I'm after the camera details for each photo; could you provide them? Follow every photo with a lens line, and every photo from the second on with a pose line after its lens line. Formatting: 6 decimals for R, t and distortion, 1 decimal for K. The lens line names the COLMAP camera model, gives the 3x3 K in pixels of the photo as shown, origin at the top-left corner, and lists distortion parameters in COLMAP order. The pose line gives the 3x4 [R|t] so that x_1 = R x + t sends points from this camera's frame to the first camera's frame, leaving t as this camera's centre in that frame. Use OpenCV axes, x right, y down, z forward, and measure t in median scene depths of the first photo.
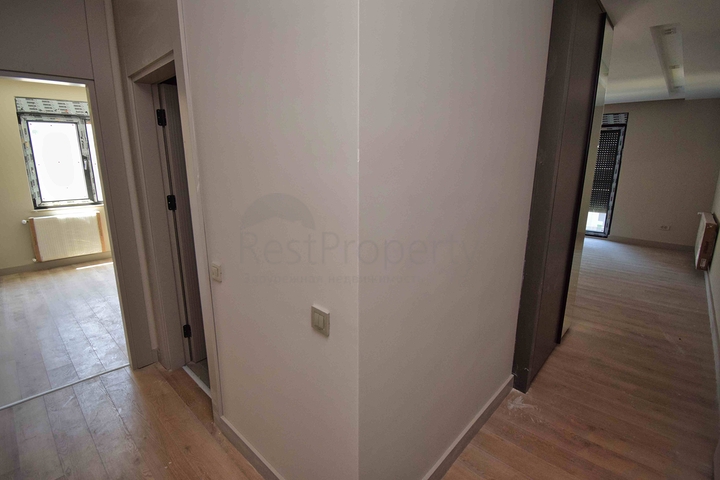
lens RADIAL K [[347.5, 0, 362.1], [0, 347.5, 241.8], [0, 0, 1]] dist [-0.025839, -0.006745]
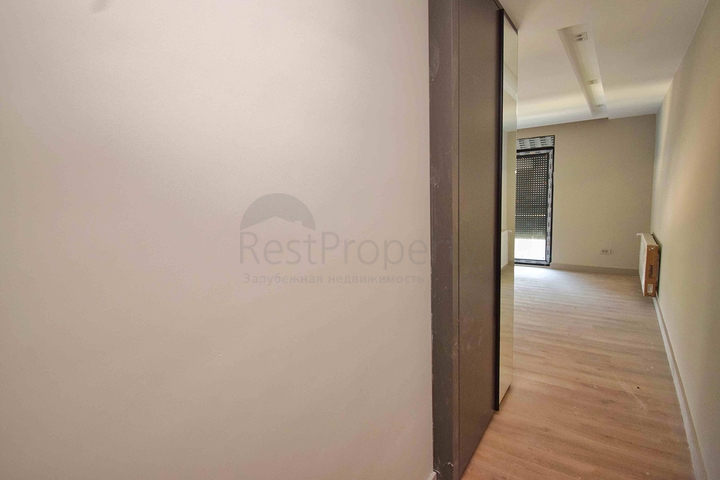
lens RADIAL K [[347.5, 0, 359.7], [0, 347.5, 239.1], [0, 0, 1]] dist [-0.025839, -0.006745]
pose [[0.993200, -0.055254, 0.102471, 0.164332], [0.066252, 0.992023, -0.107238, -0.026591], [-0.095728, 0.113298, 0.988939, 0.167753]]
